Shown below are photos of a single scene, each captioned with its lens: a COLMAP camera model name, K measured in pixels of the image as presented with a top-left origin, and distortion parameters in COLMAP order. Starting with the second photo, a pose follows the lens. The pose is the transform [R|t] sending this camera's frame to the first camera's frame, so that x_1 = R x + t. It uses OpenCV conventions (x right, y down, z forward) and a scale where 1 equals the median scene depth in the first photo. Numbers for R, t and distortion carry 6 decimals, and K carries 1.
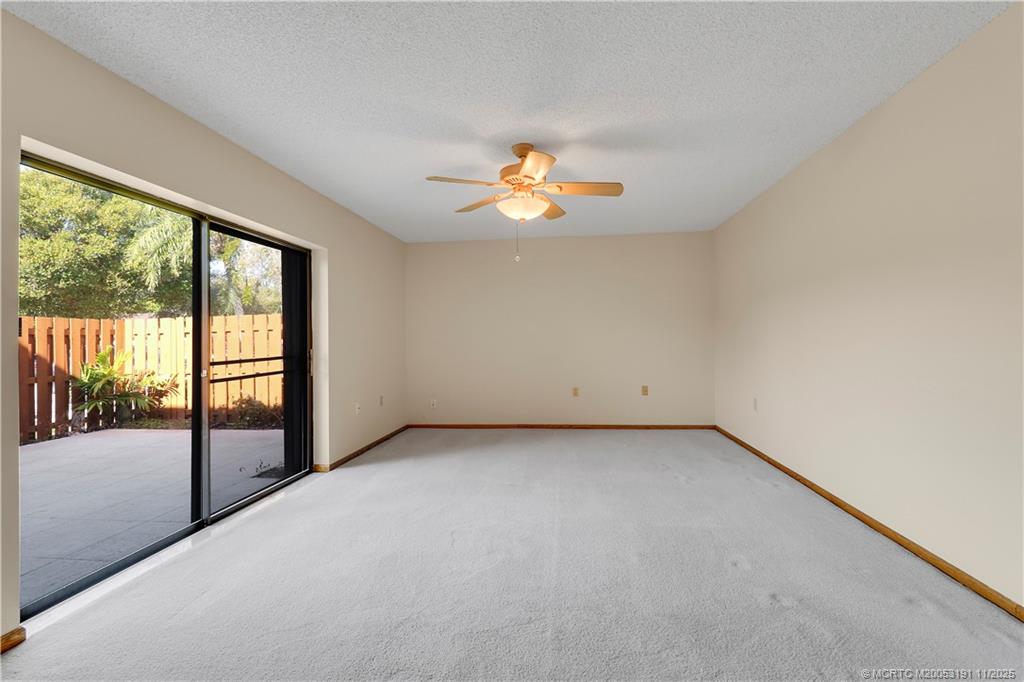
lens RADIAL K [[483.9, 0, 518.1], [0, 483.9, 343.4], [0, 0, 1]] dist [-0.003819, -0.003016]
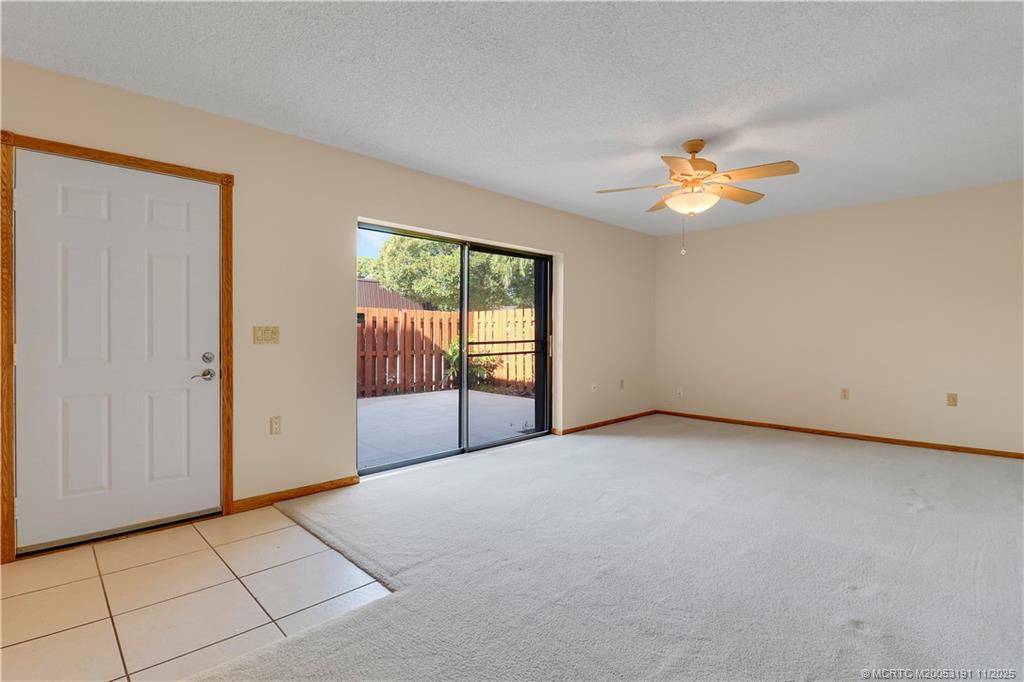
lens RADIAL K [[504.6, 0, 507.5], [0, 504.6, 337.5], [0, 0, 1]] dist [0.001245, 0.000198]
pose [[0.760923, 0.023145, -0.648429, 0.321835], [-0.016767, 0.999731, 0.016008, -0.001103], [0.648625, -0.001309, 0.761107, -0.061389]]
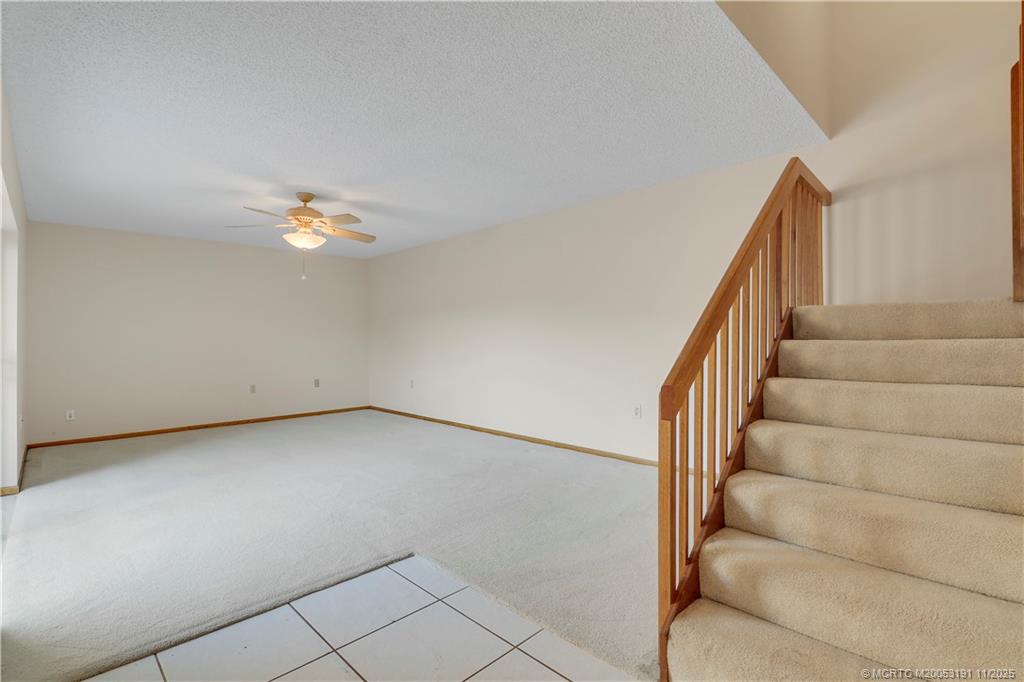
lens RADIAL K [[483.9, 0, 527.4], [0, 483.9, 341.0], [0, 0, 1]] dist [-0.003819, -0.003016]
pose [[0.627083, 0.002808, 0.778947, -0.498435], [0.007660, 0.999923, -0.009771, 0.011925], [-0.778914, 0.012094, 0.627014, -0.237131]]
